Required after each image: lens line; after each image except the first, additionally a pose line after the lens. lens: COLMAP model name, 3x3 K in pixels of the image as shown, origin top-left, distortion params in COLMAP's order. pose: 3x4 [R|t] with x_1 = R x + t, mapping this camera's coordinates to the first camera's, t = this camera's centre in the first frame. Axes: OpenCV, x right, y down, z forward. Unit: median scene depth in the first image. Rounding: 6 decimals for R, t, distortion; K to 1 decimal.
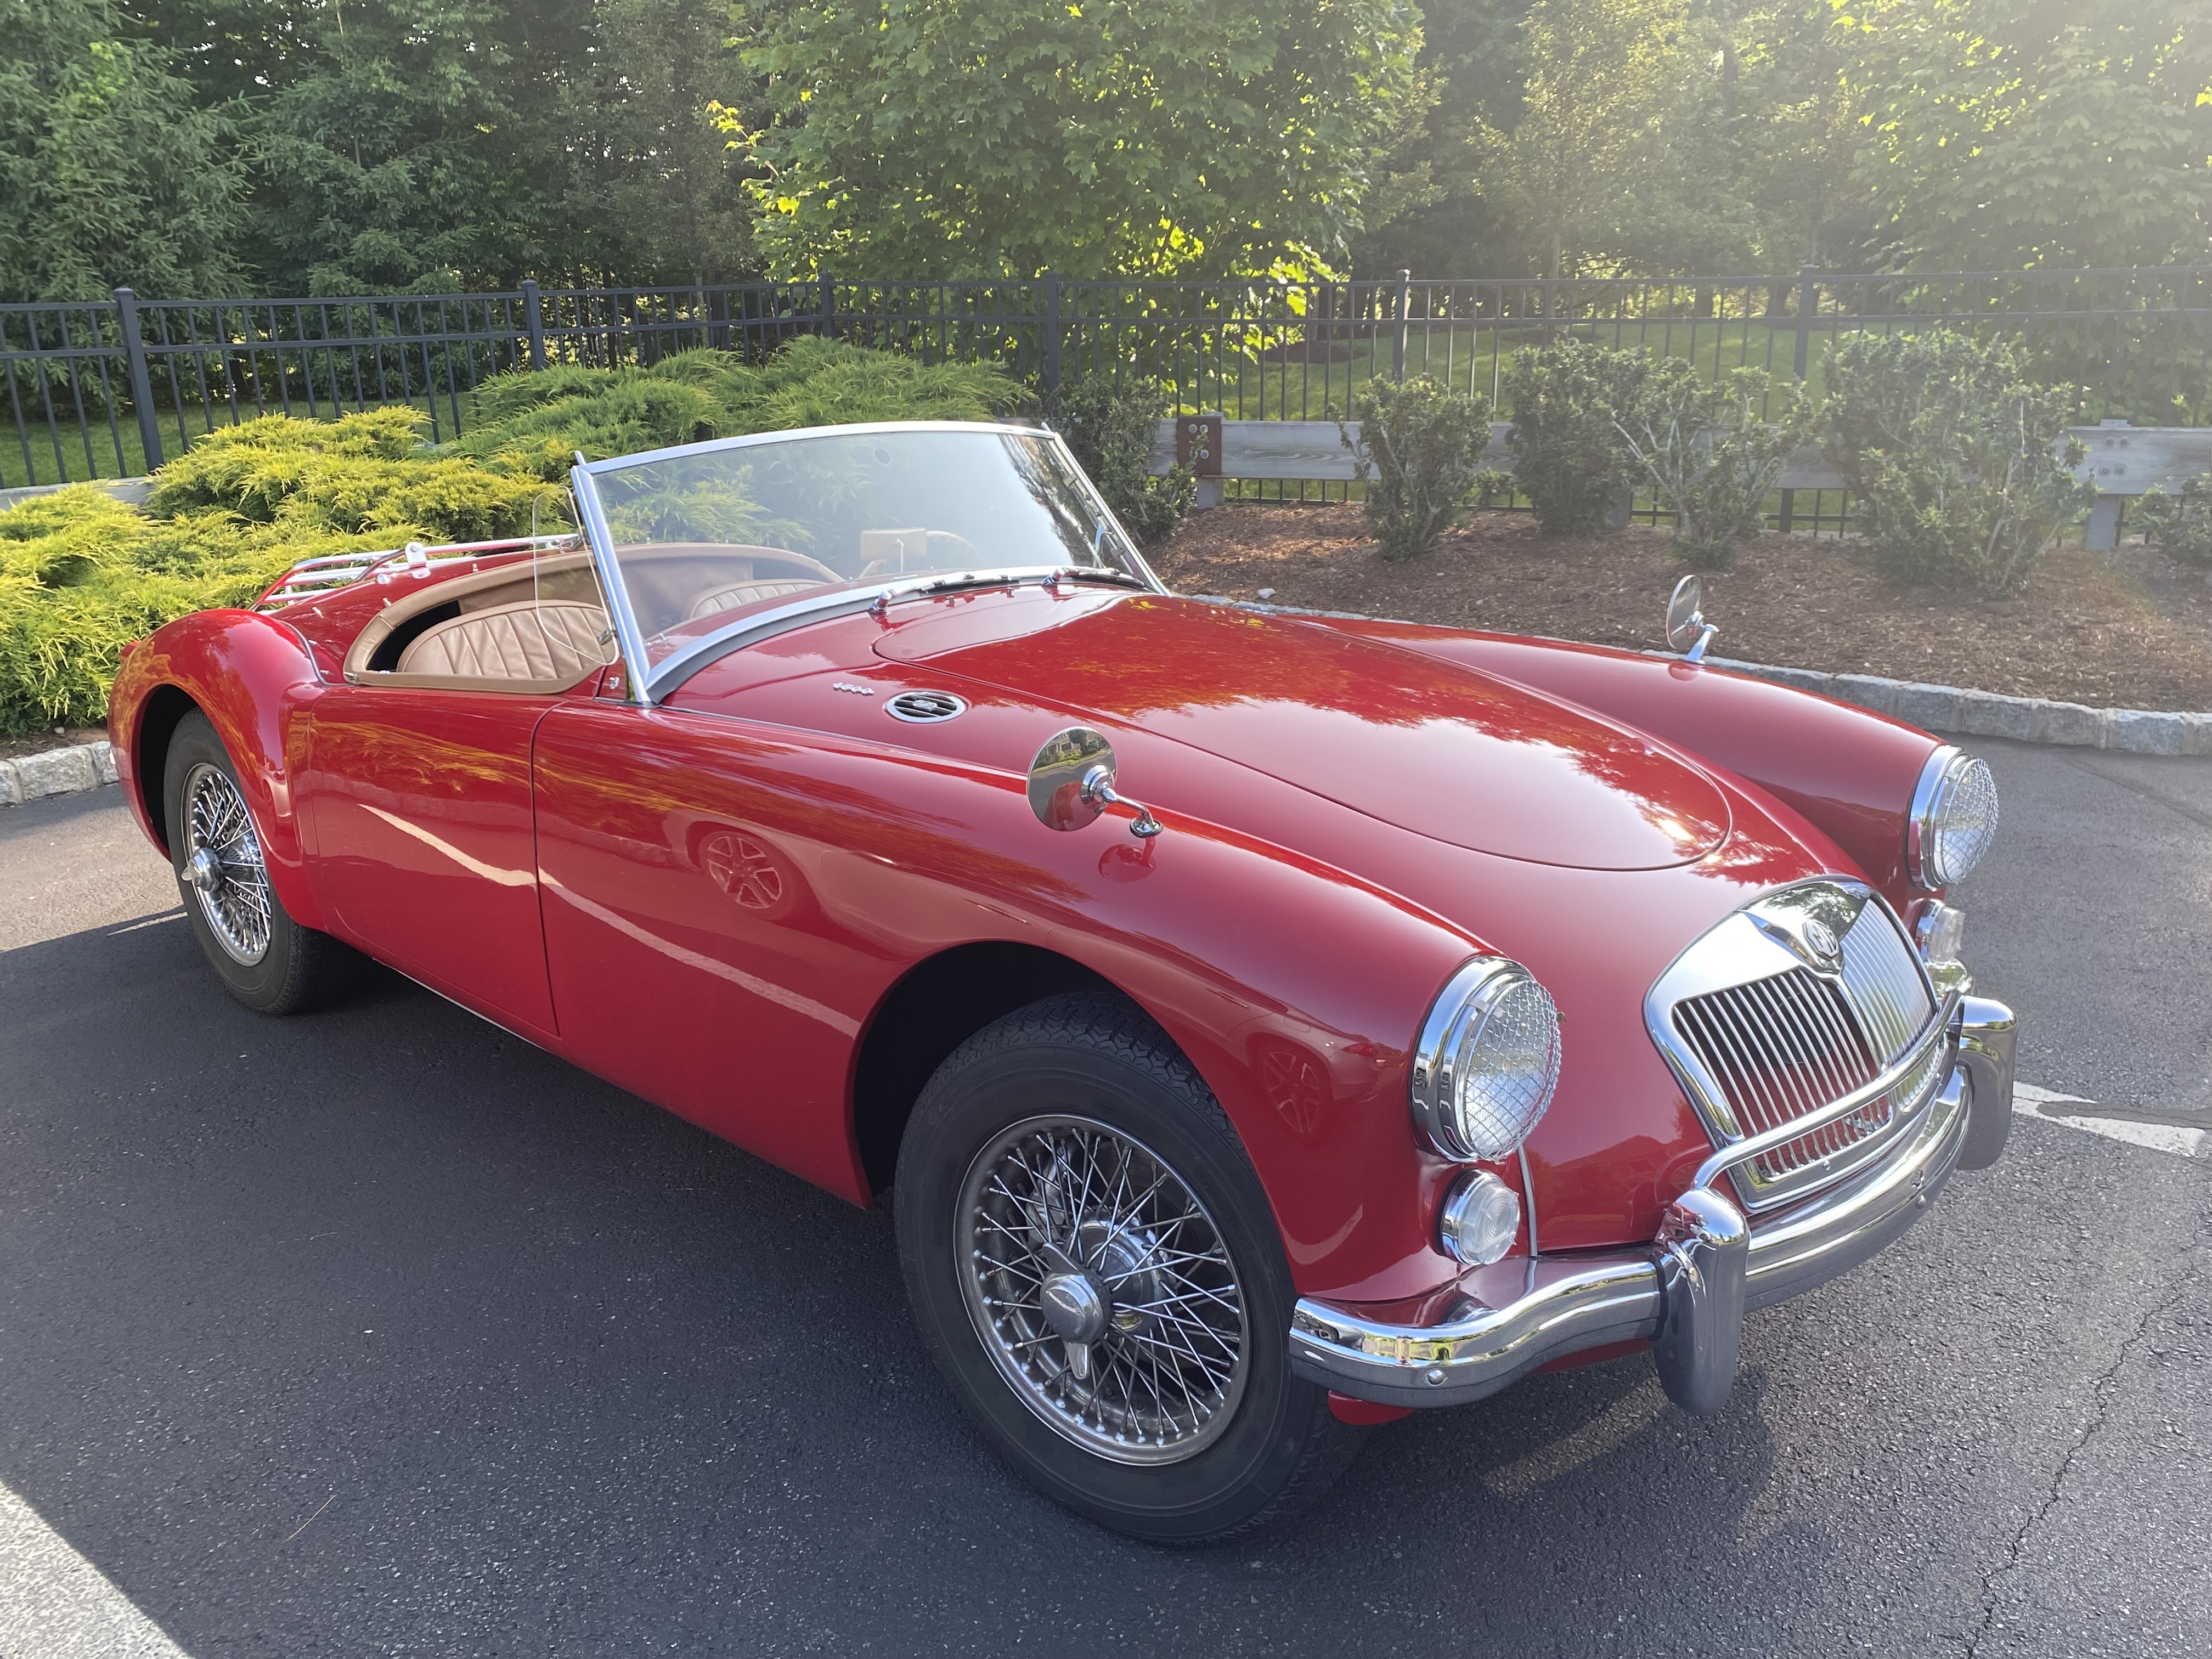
lens RADIAL K [[1857.0, 0, 1106.0], [0, 1857.0, 829.5], [0, 0, 1]] dist [0.006405, 0.005220]
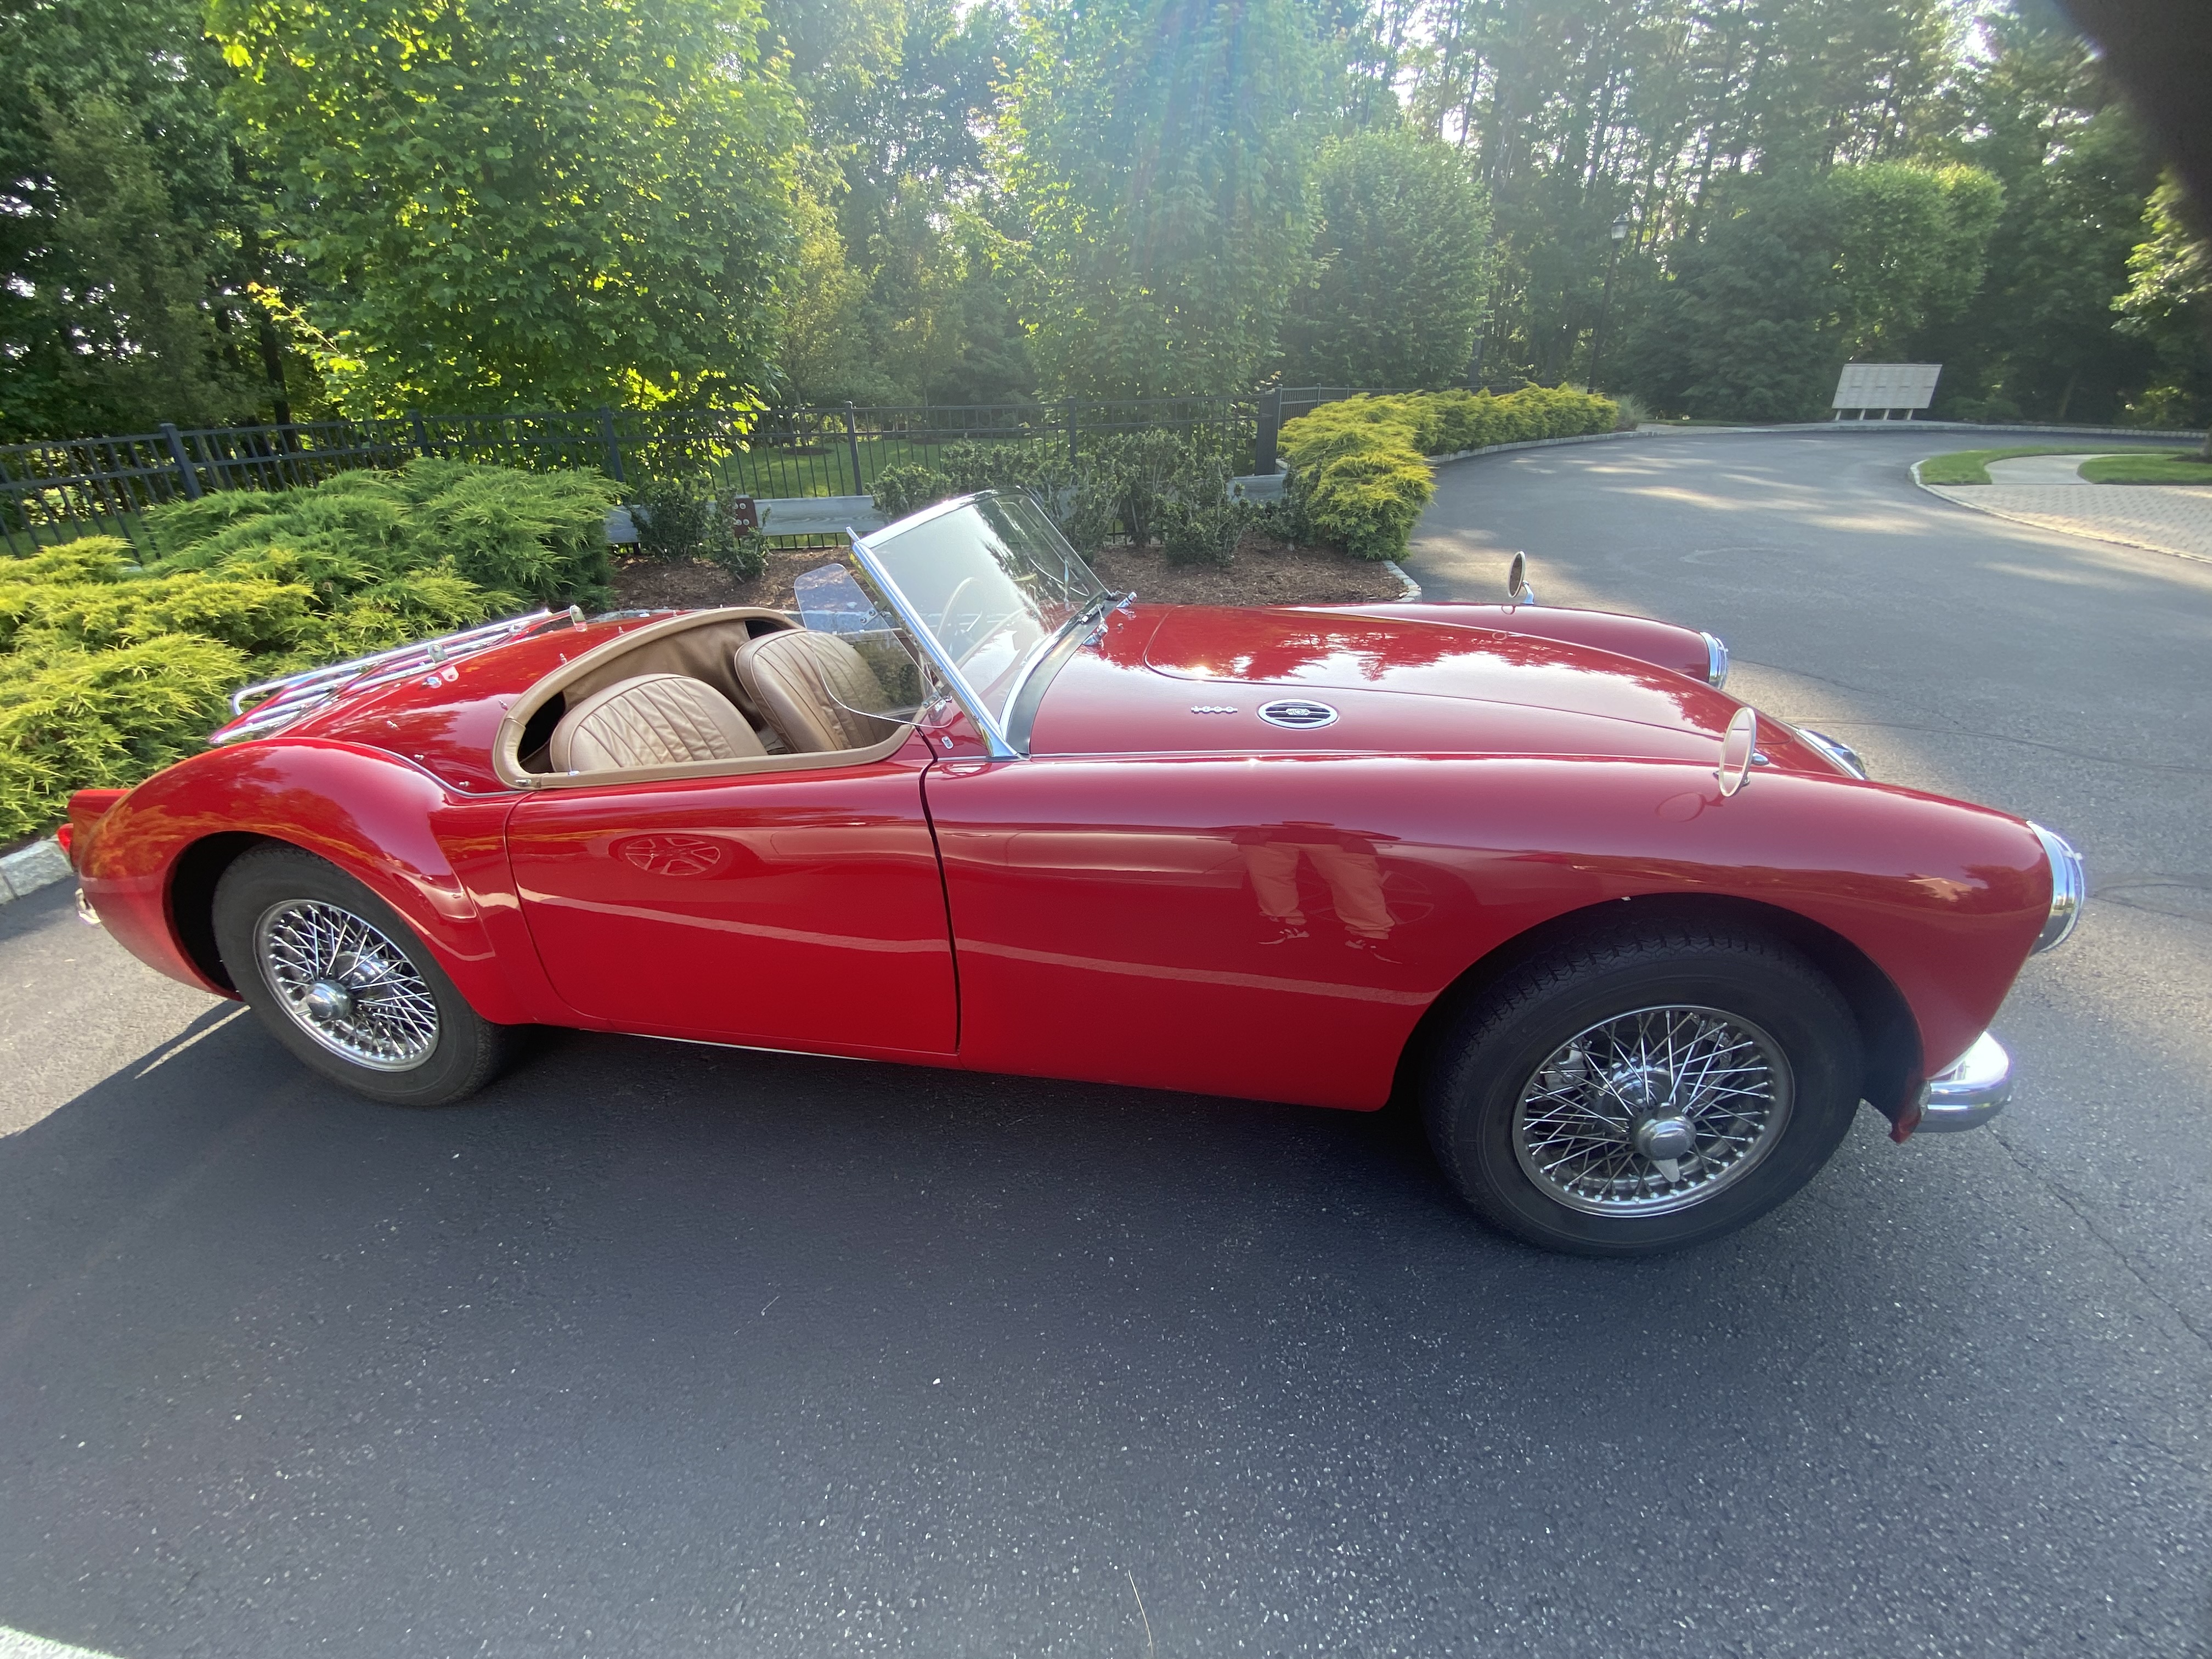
lens RADIAL K [[893.3, 0, 1106.4], [0, 893.3, 840.7], [0, 0, 1]] dist [0.001167, -0.011922]
pose [[0.832615, -0.249804, 0.494317, -0.173138], [0.172500, 0.965078, 0.197149, -0.041640], [-0.526304, -0.078879, 0.846630, 0.188400]]
